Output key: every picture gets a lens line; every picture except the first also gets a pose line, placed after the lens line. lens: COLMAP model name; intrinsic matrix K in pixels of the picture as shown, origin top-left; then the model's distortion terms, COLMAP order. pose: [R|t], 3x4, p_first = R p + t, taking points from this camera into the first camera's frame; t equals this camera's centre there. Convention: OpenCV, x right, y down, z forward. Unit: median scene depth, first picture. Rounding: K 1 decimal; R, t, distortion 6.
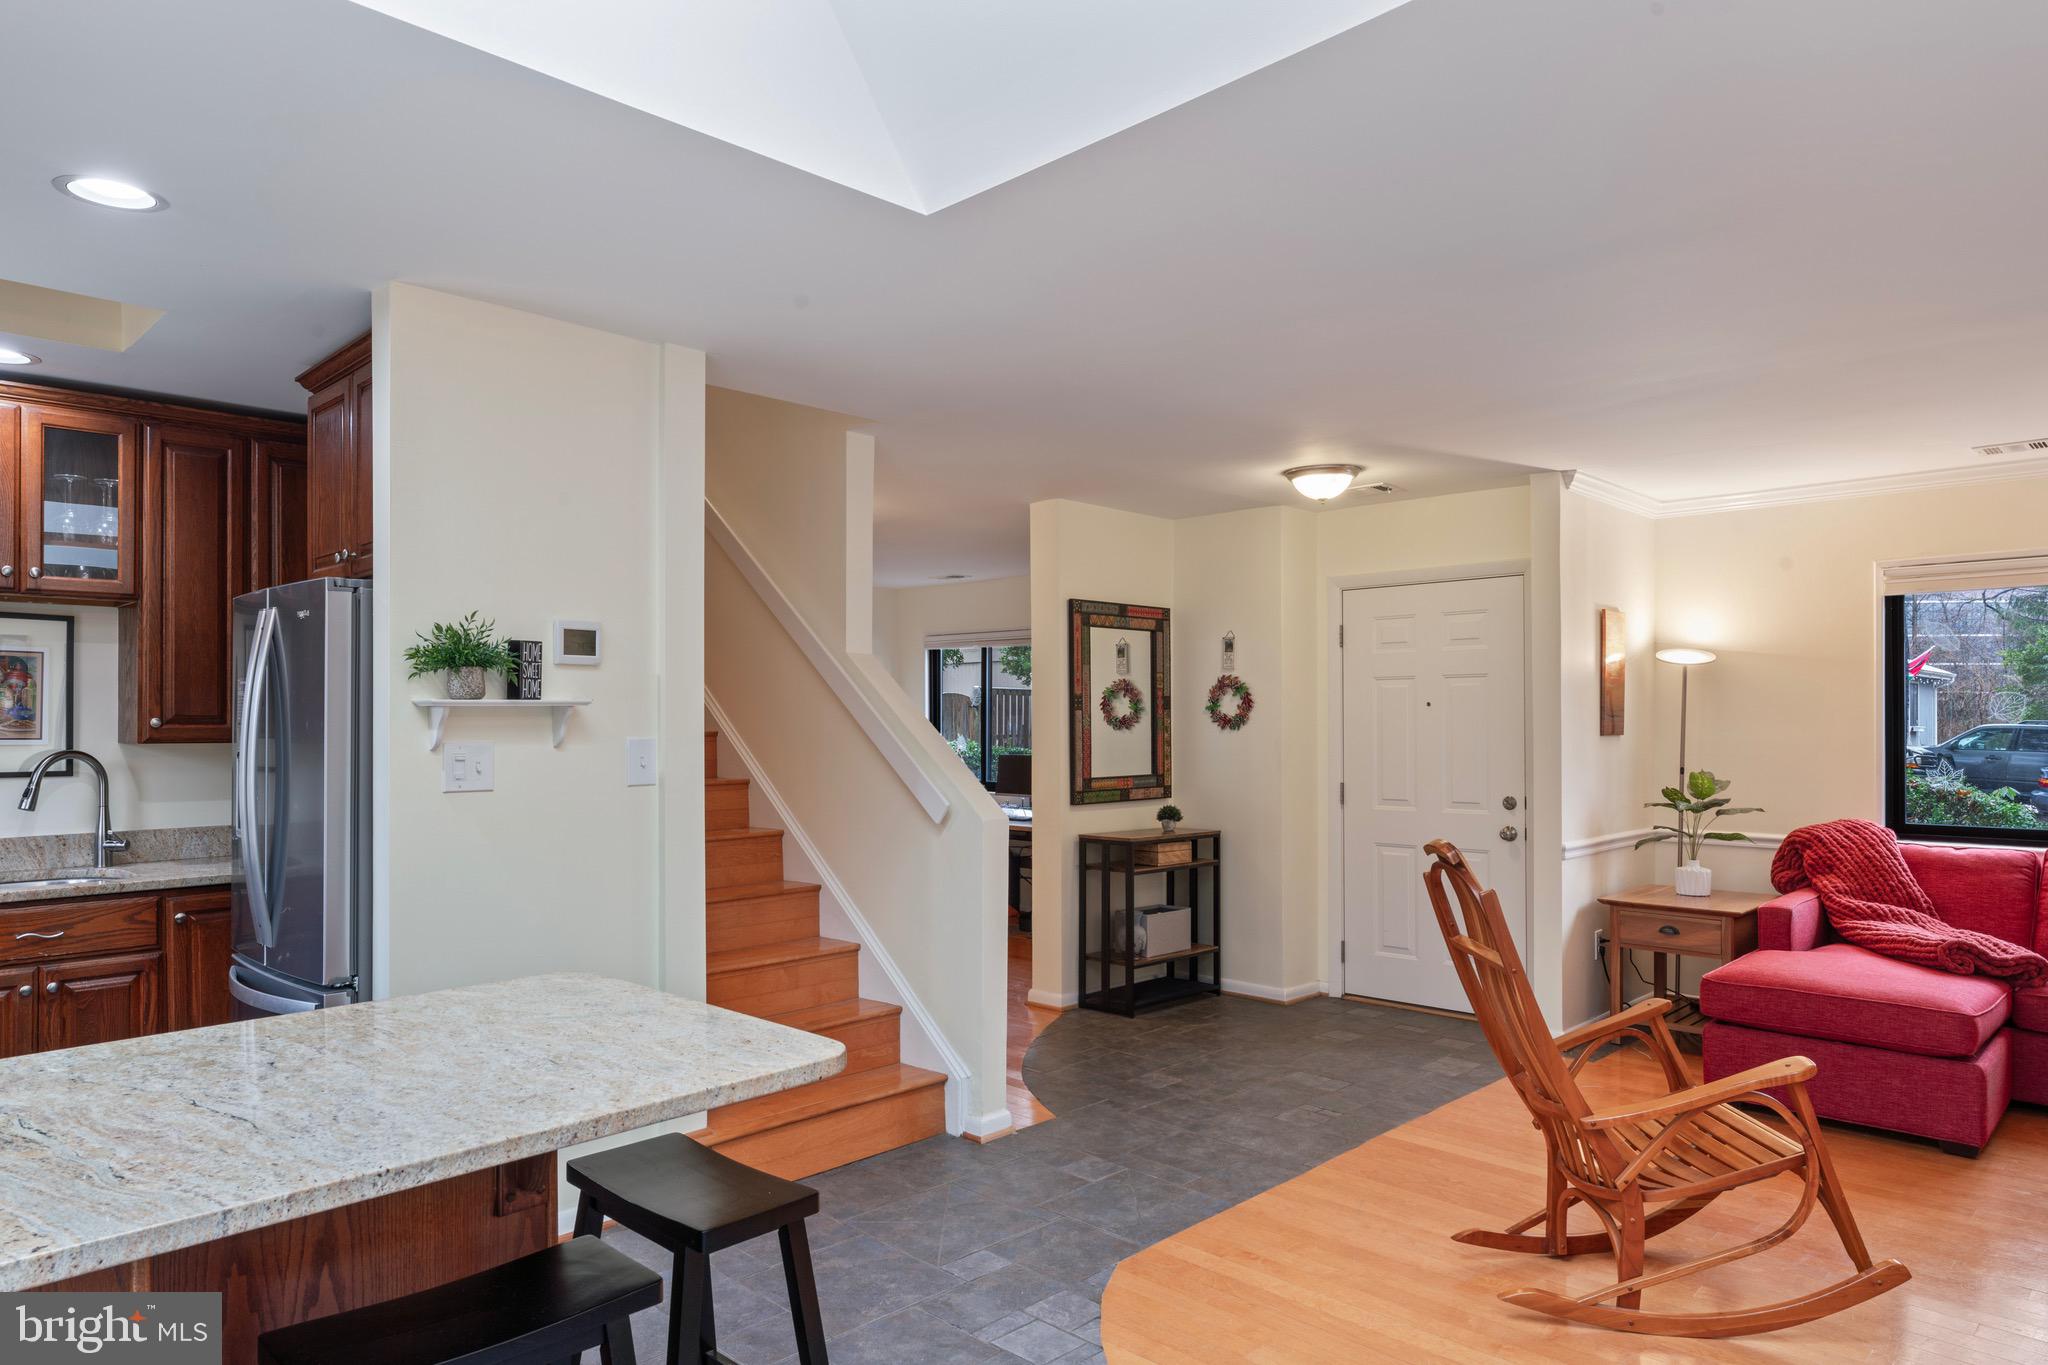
lens RADIAL K [[1258.5, 0, 1022.7], [0, 1258.5, 716.4], [0, 0, 1]] dist [0.001547, -0.001061]
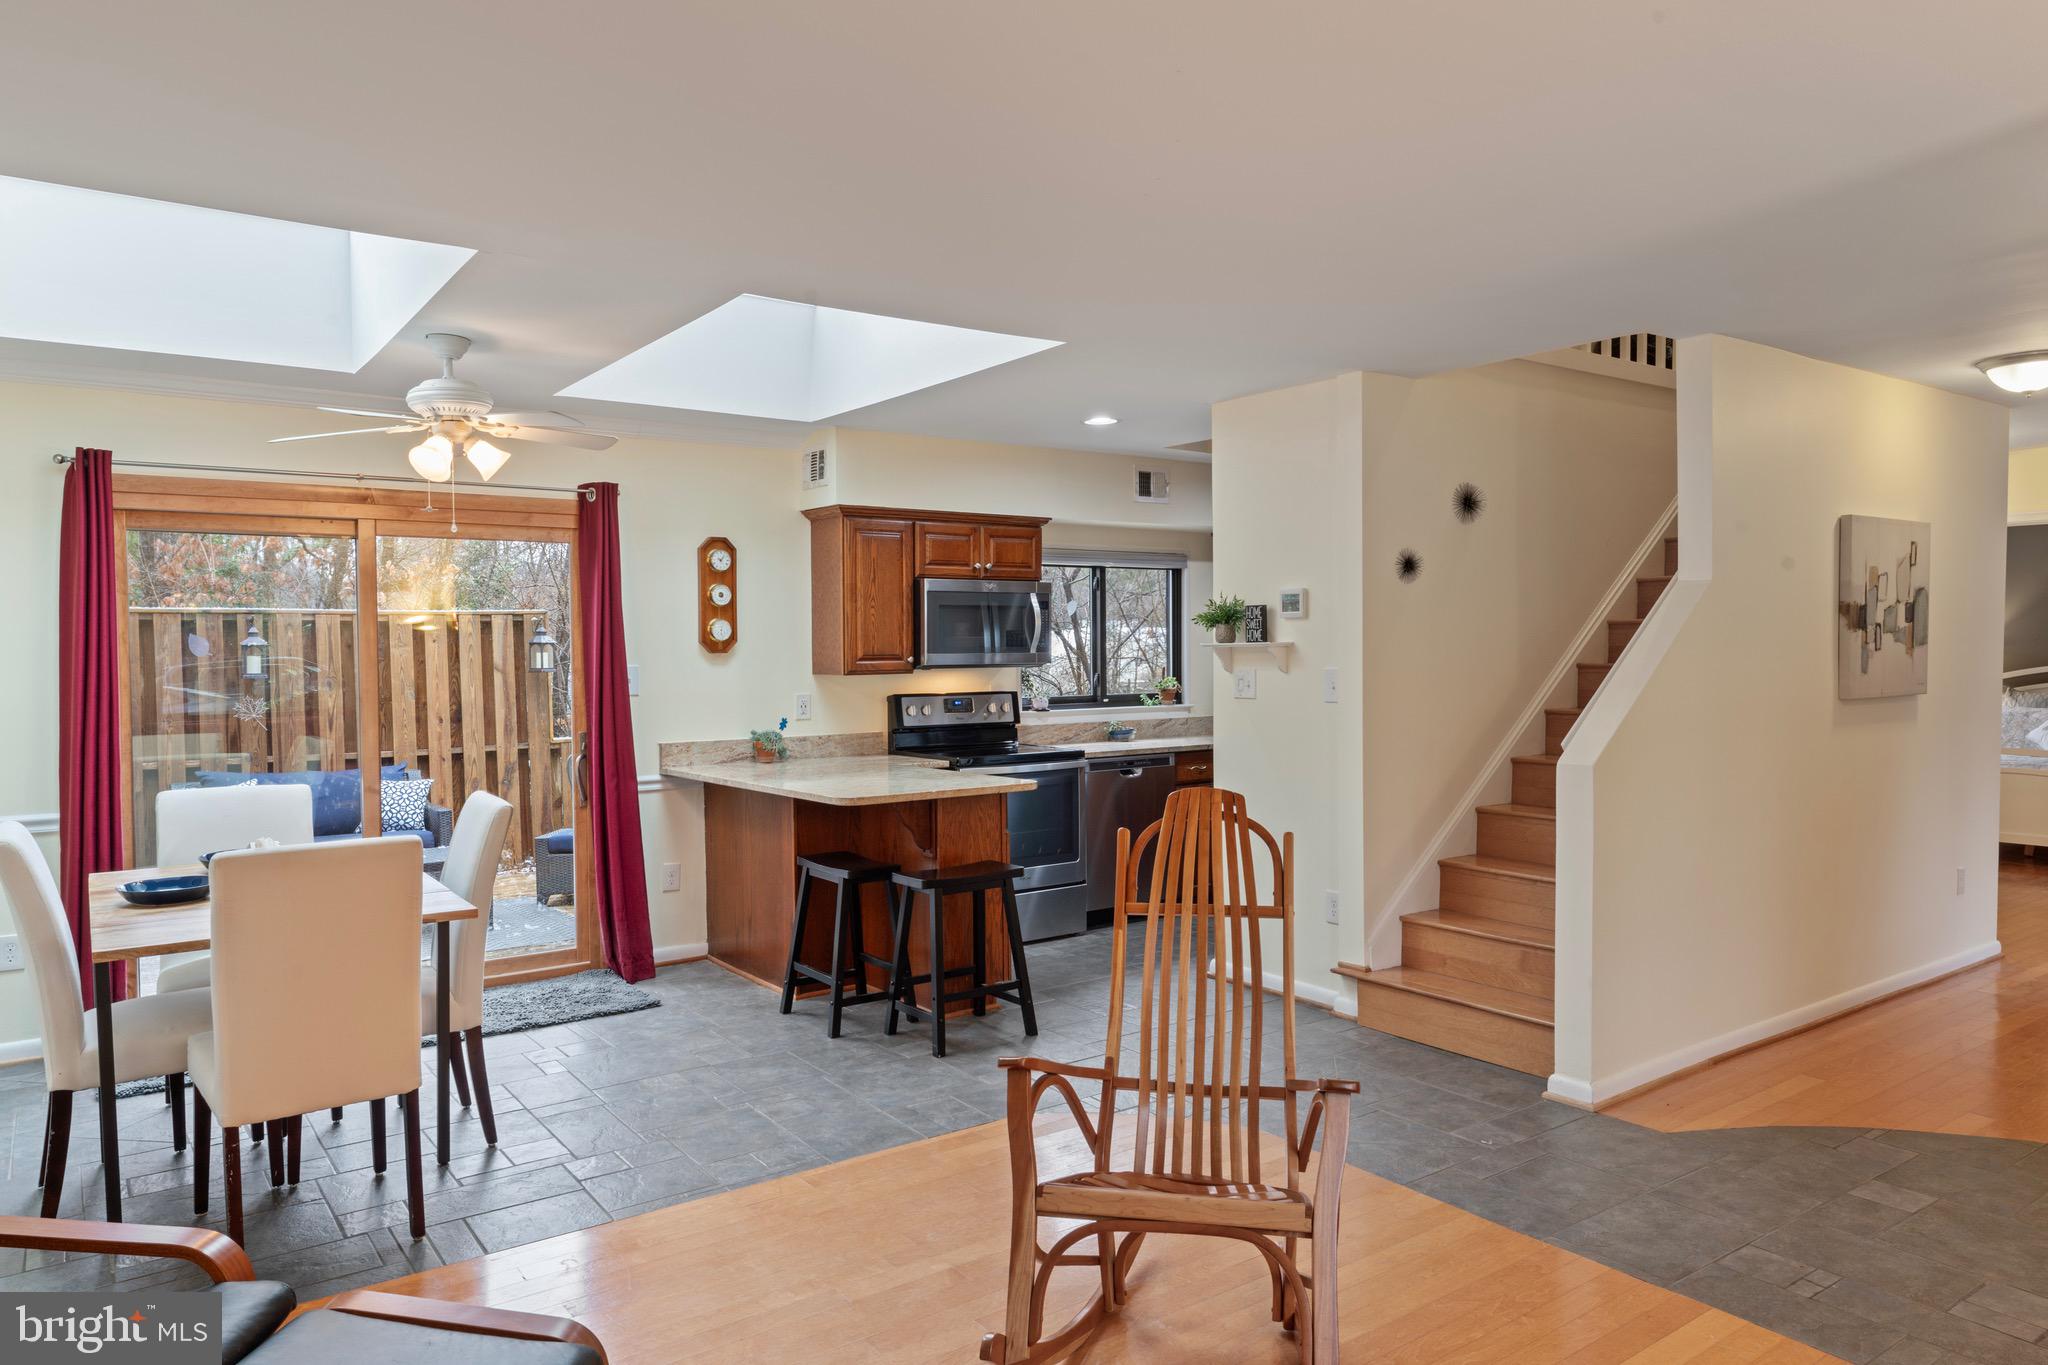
lens RADIAL K [[1334.2, 0, 1039.5], [0, 1334.2, 679.7], [0, 0, 1]] dist [0.002038, -0.001452]
pose [[-0.168722, 0.026326, -0.985312, 1.036988], [0.013610, 0.999610, 0.024377, -0.008768], [0.985570, -0.009297, -0.169014, 0.805512]]
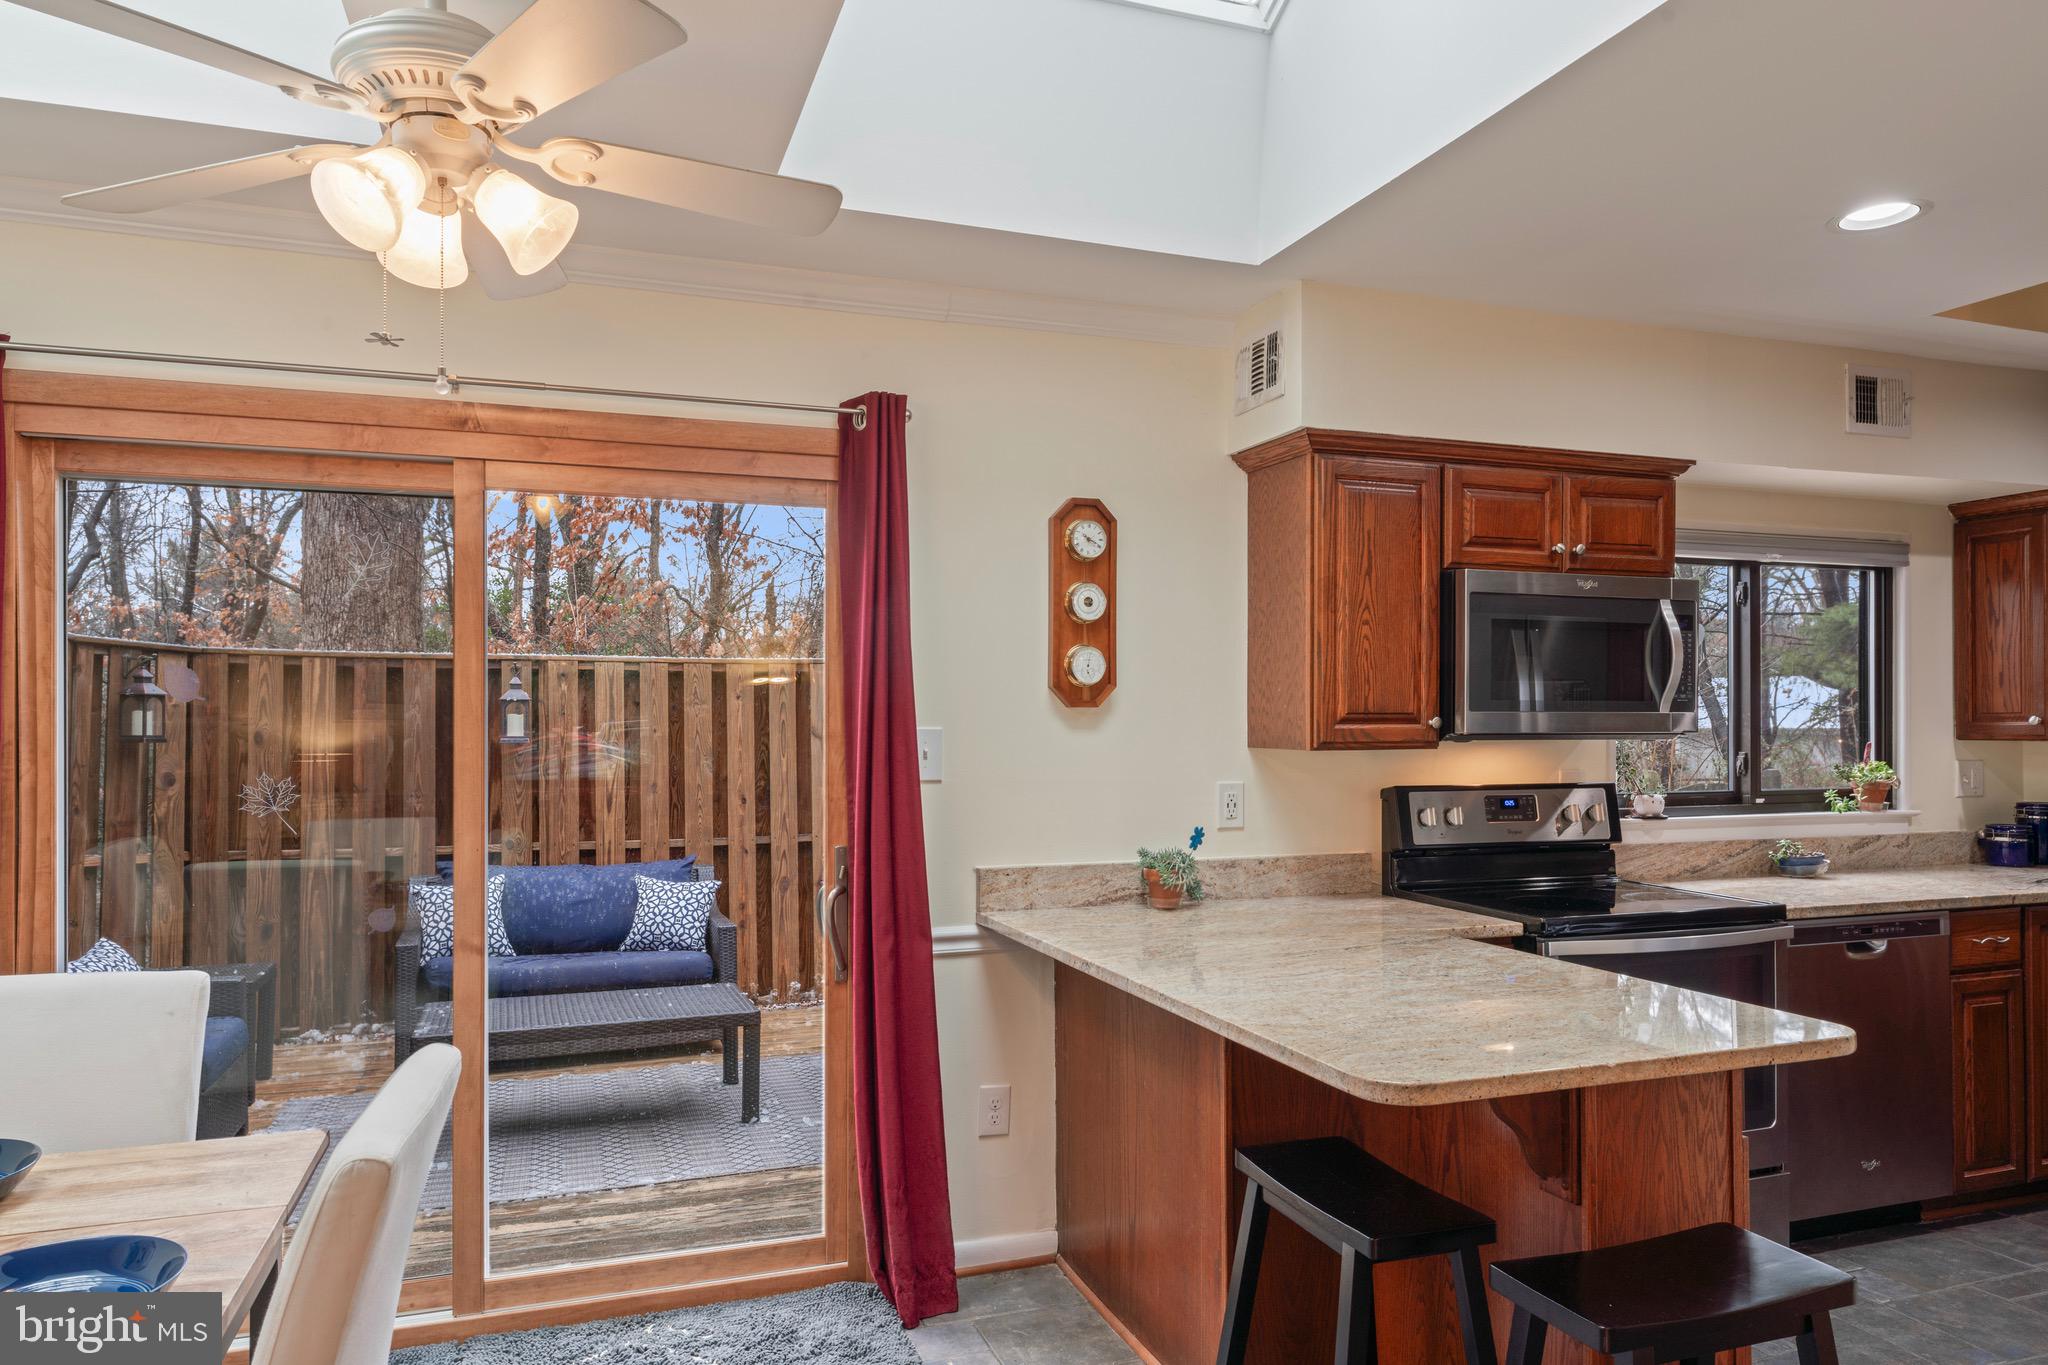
lens RADIAL K [[1334.2, 0, 1037.7], [0, 1334.2, 716.8], [0, 0, 1]] dist [0.002038, -0.001452]
pose [[-0.443683, -0.001921, -0.896182, 0.371977], [0.005469, 0.999973, -0.004852, 0.003038], [0.896167, -0.007054, -0.443661, 0.538309]]
